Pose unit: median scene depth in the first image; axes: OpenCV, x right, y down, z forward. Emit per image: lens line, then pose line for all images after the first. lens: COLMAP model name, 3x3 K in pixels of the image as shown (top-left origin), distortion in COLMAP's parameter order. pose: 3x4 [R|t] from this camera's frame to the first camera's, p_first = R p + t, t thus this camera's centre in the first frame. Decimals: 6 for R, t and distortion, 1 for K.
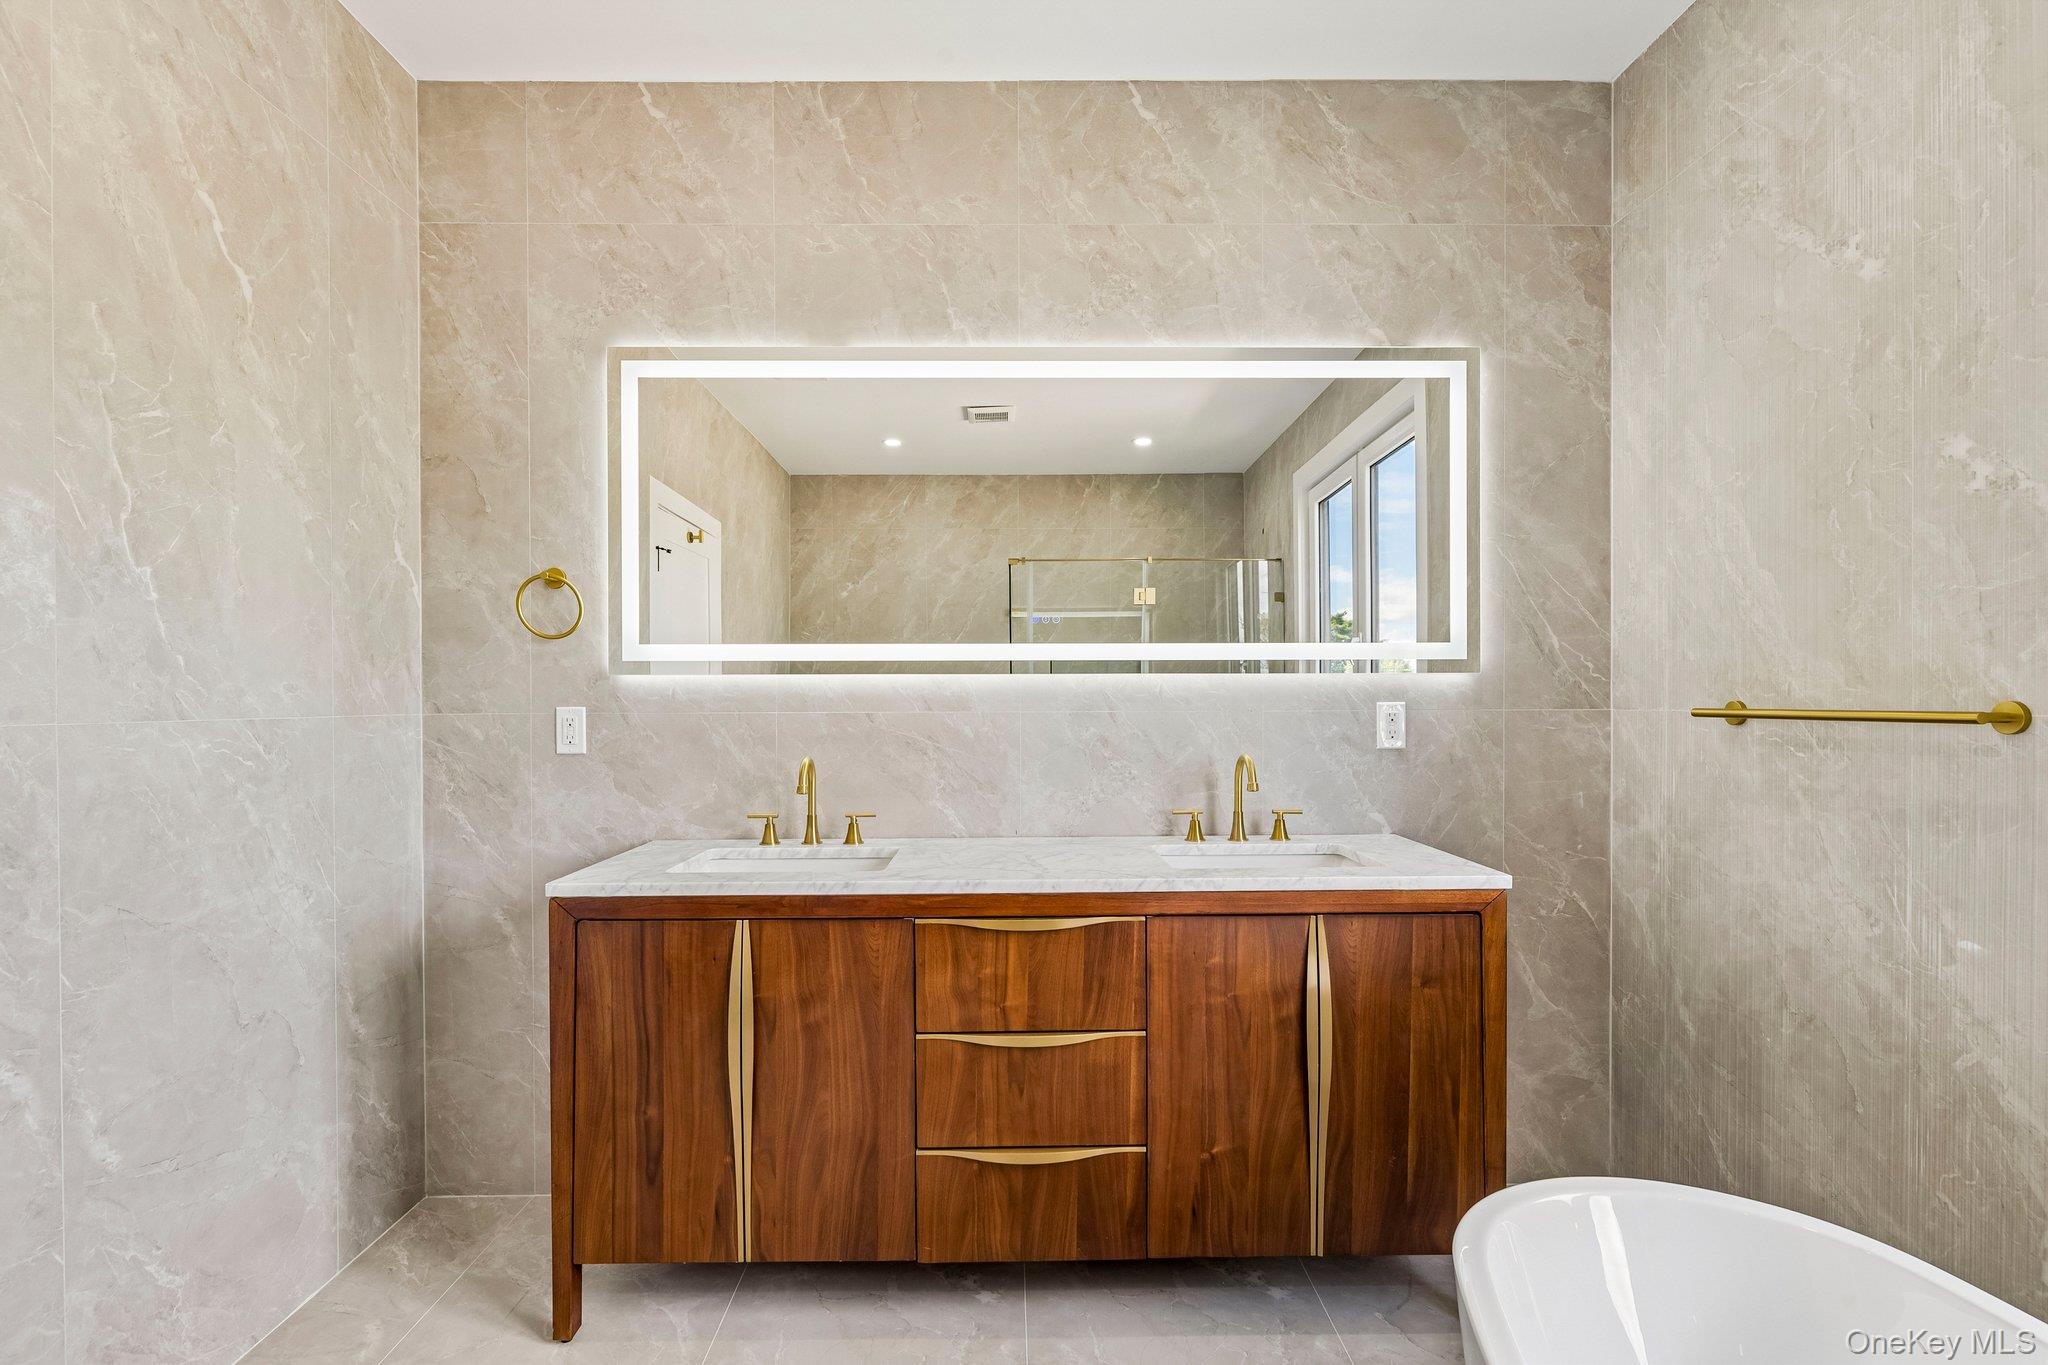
lens RADIAL K [[965.1, 0, 1023.3], [0, 965.1, 708.5], [0, 0, 1]] dist [0.003396, -0.004036]
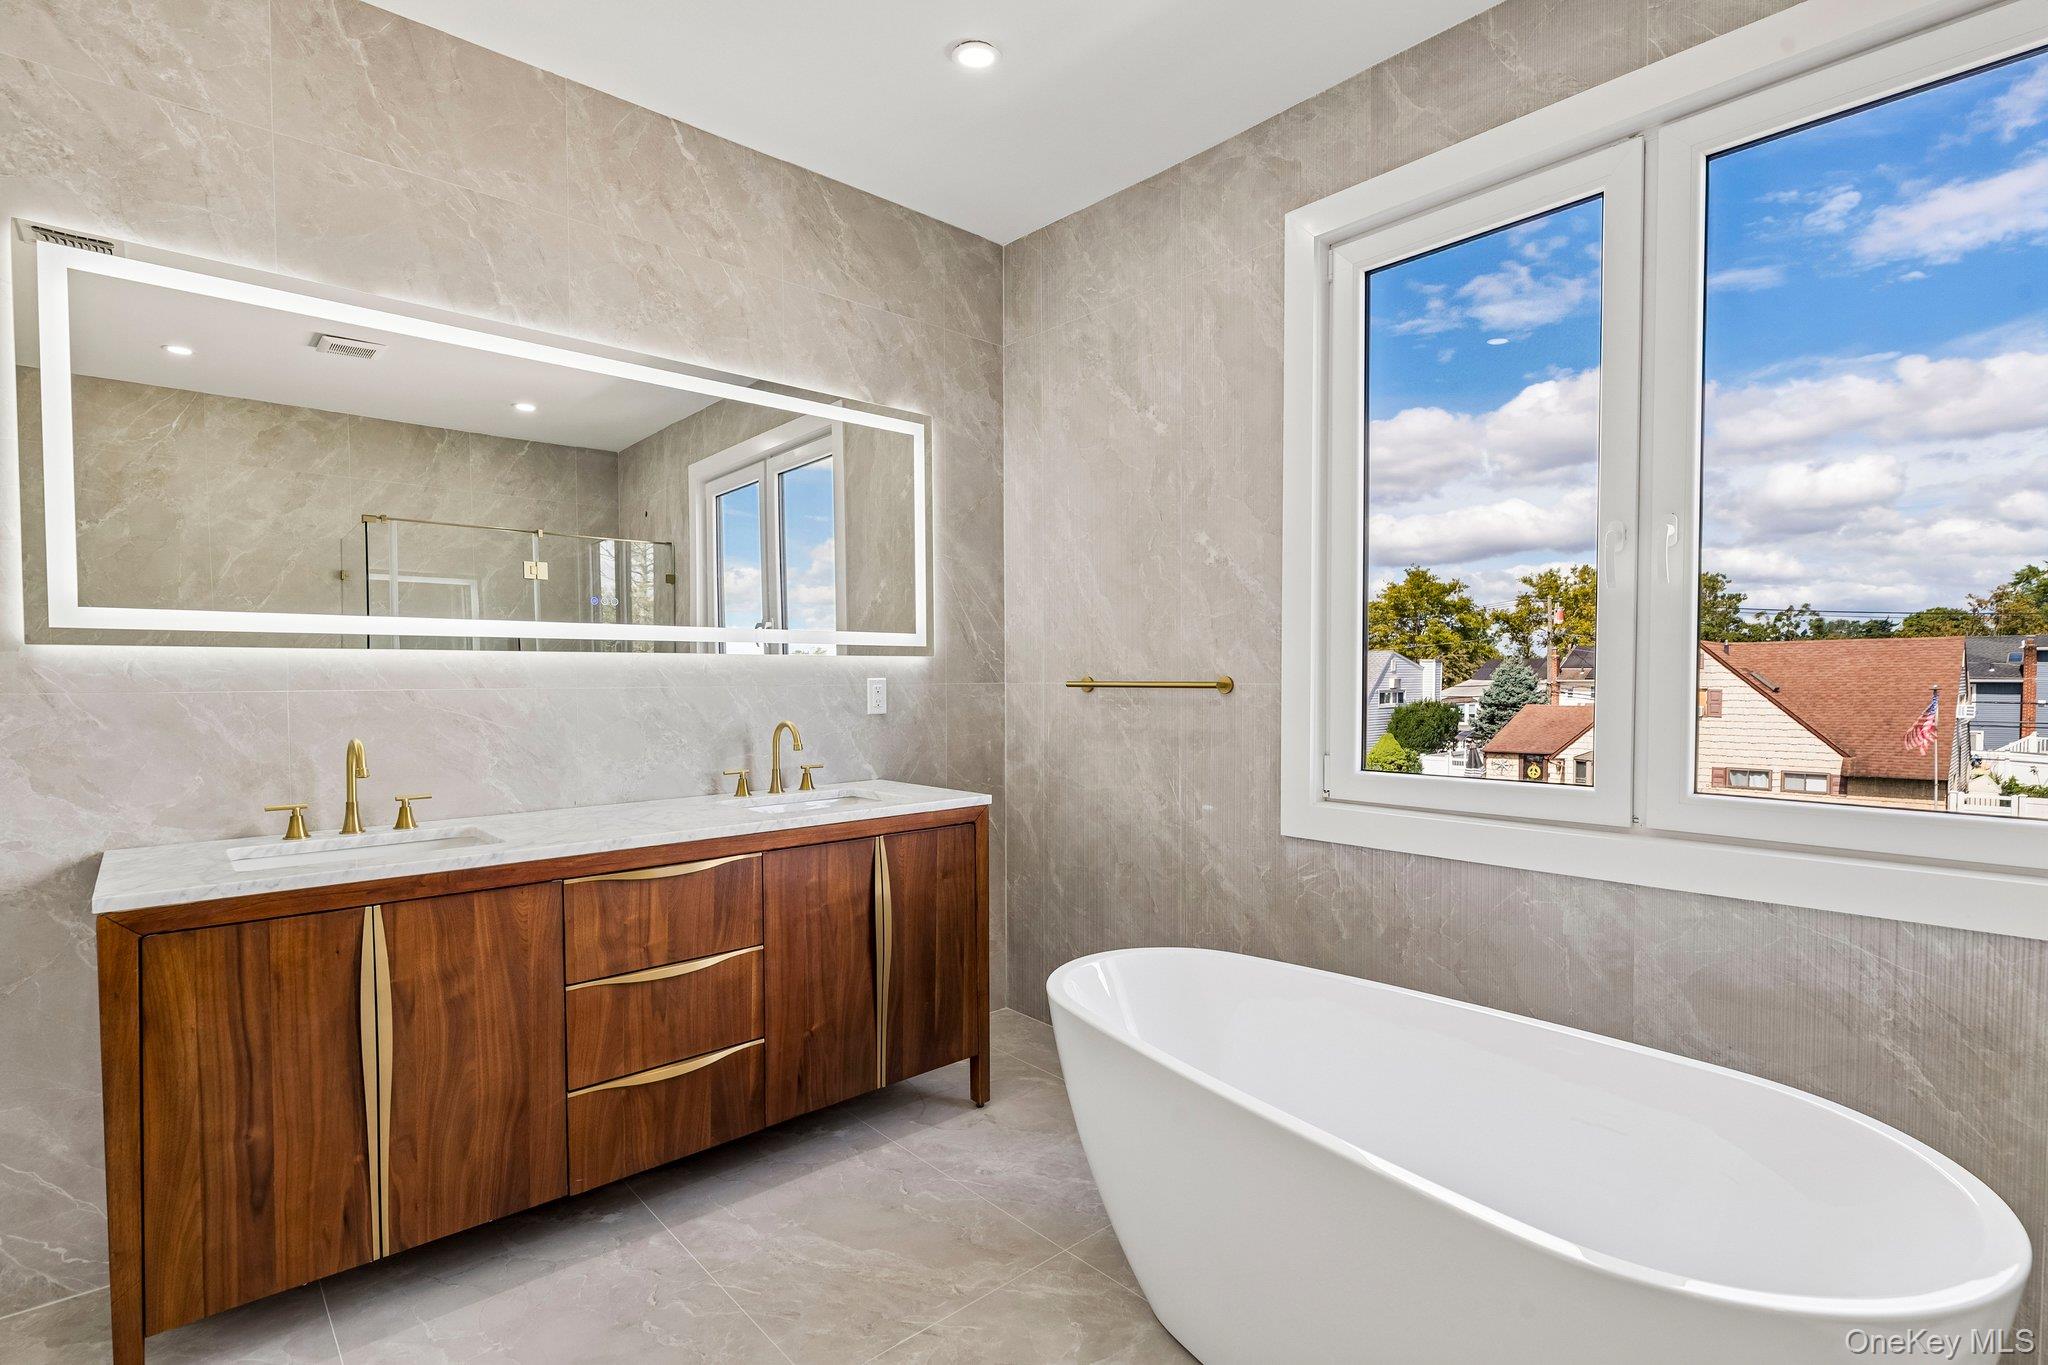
lens RADIAL K [[965.1, 0, 1023.3], [0, 965.1, 708.5], [0, 0, 1]] dist [0.003396, -0.004036]
pose [[0.752169, -0.022176, 0.658597, -0.392028], [0.007742, 0.999662, 0.024819, 0.004084], [-0.658925, -0.013569, 0.752086, -0.129496]]
